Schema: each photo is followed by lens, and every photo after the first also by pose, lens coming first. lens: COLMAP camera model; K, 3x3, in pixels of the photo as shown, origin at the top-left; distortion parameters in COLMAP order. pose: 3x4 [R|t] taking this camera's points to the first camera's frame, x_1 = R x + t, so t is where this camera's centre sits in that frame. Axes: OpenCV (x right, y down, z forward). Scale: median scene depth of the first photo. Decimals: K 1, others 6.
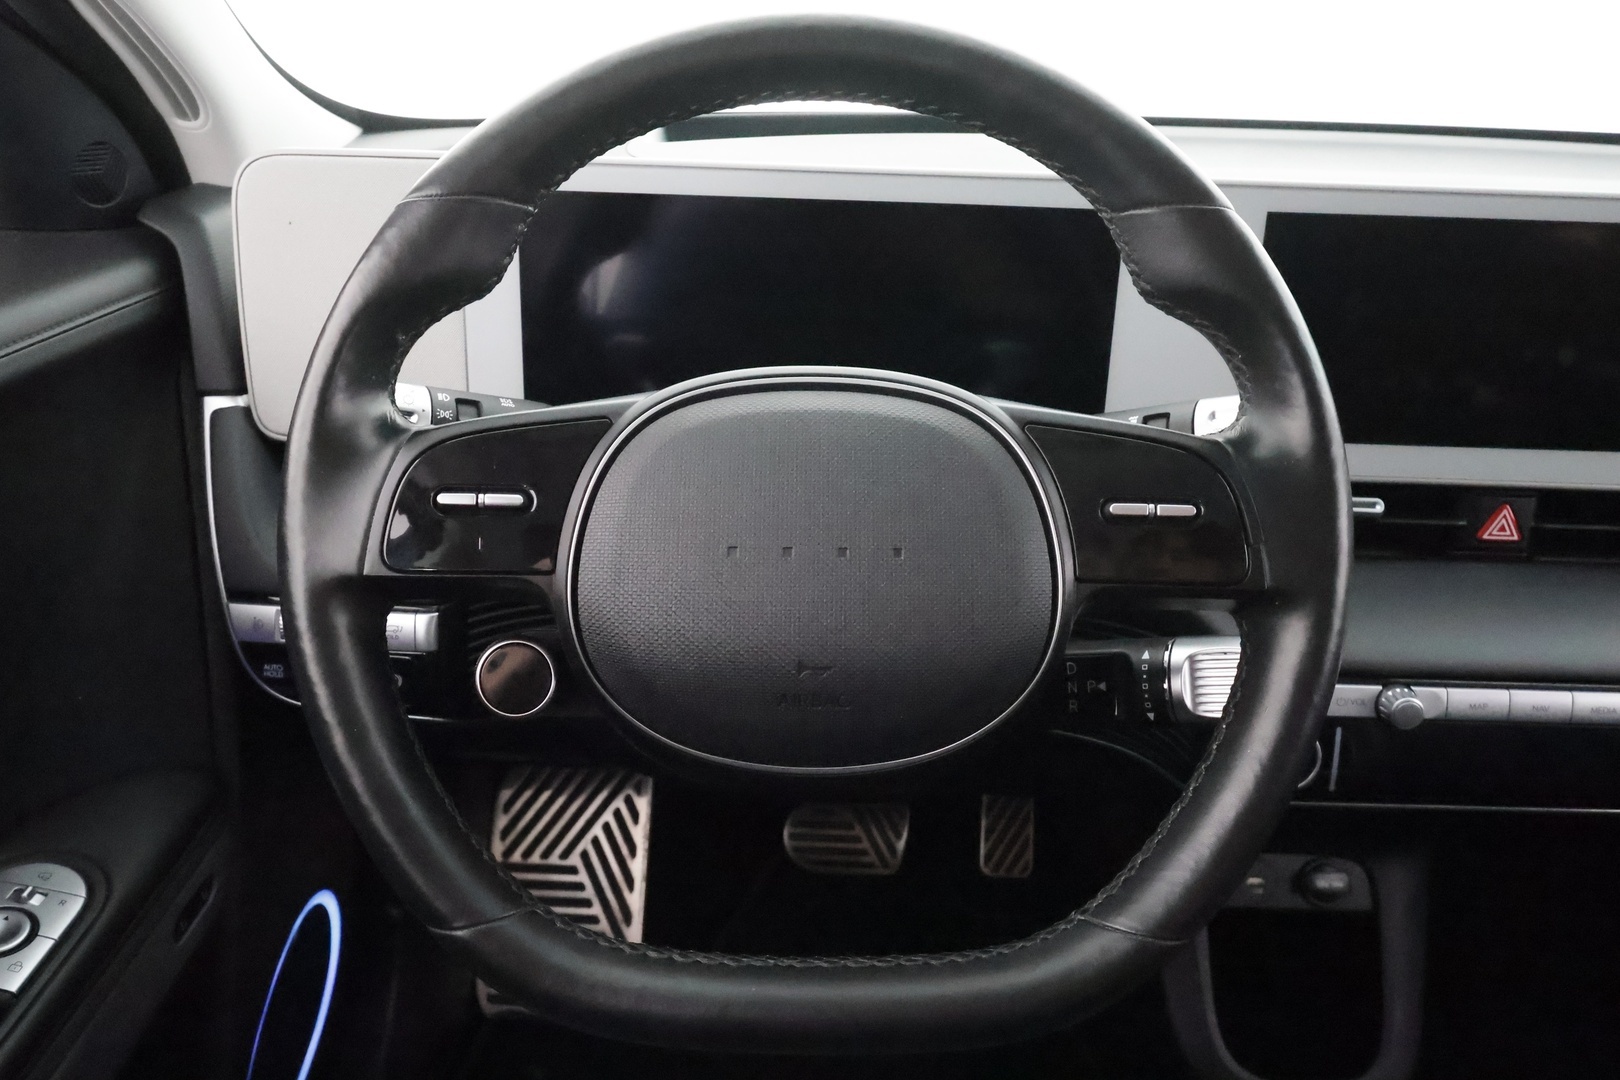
lens RADIAL K [[1167.2, 0, 802.4], [0, 1167.2, 539.4], [0, 0, 1]] dist [-0.009518, 0.002281]
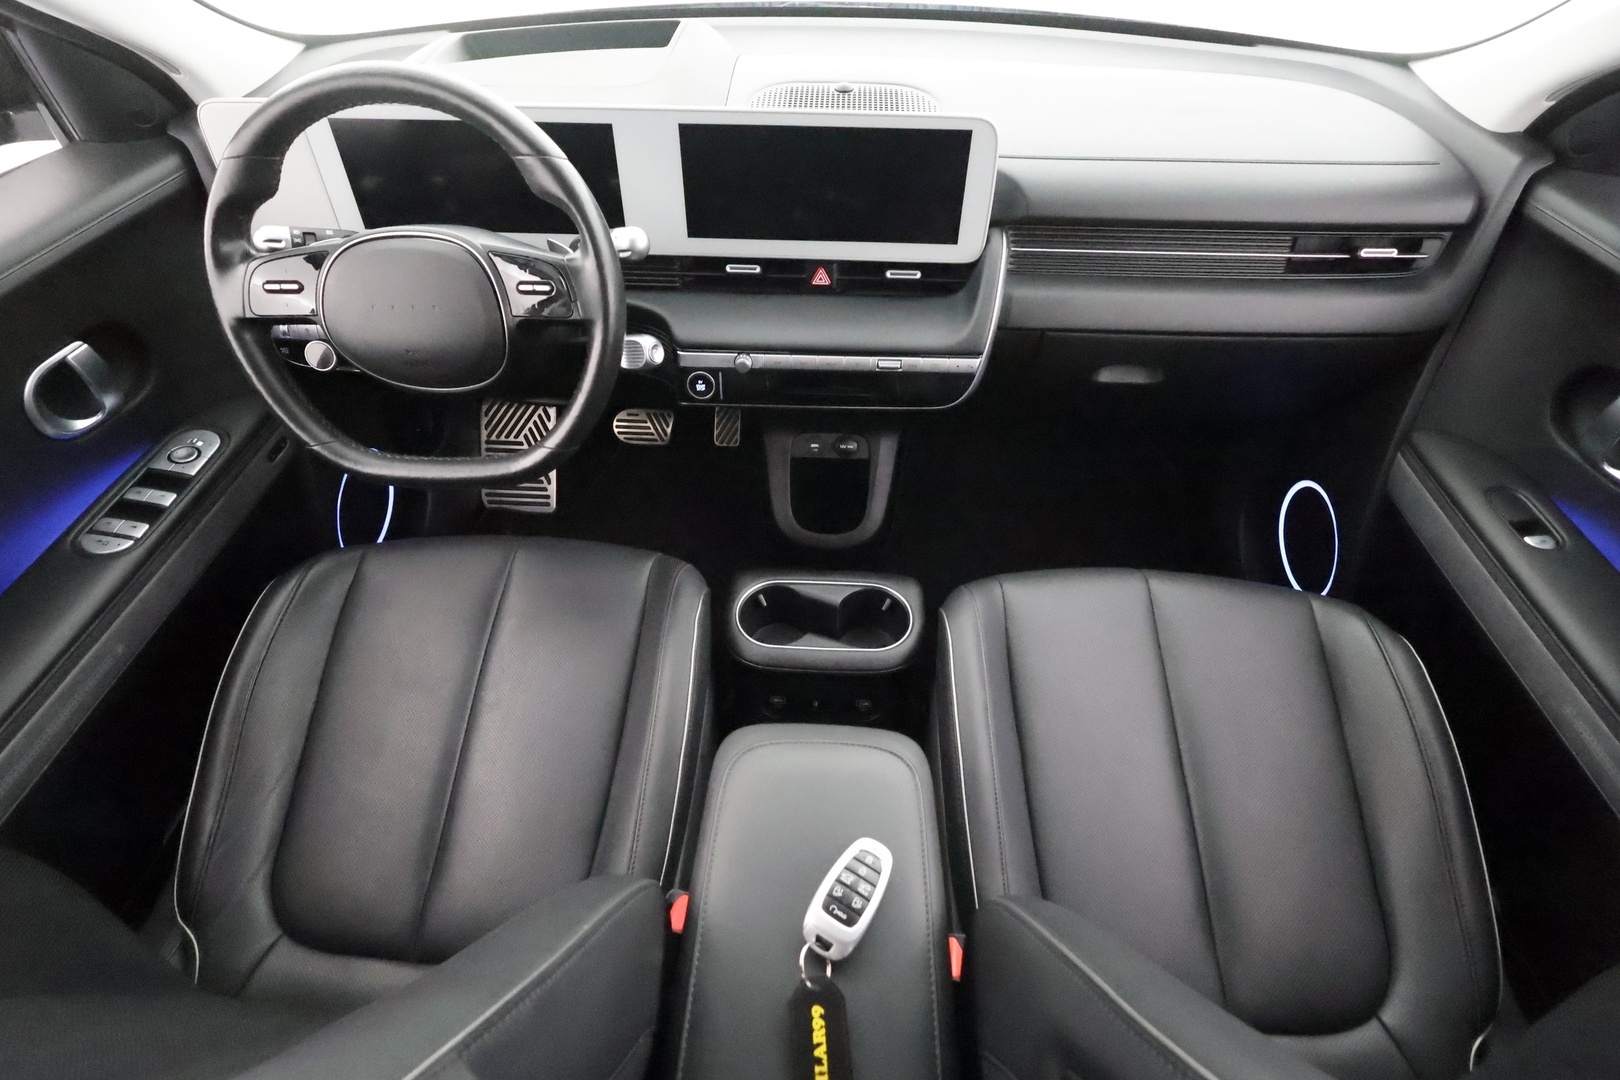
lens RADIAL K [[731.9, 0, 805.2], [0, 731.9, 538.9], [0, 0, 1]] dist [-0.010813, 0.000280]
pose [[0.999544, 0.002262, -0.030110, 0.631570], [0.009146, 0.927665, 0.373301, -0.071708], [0.028776, -0.373406, 0.927222, -0.460956]]
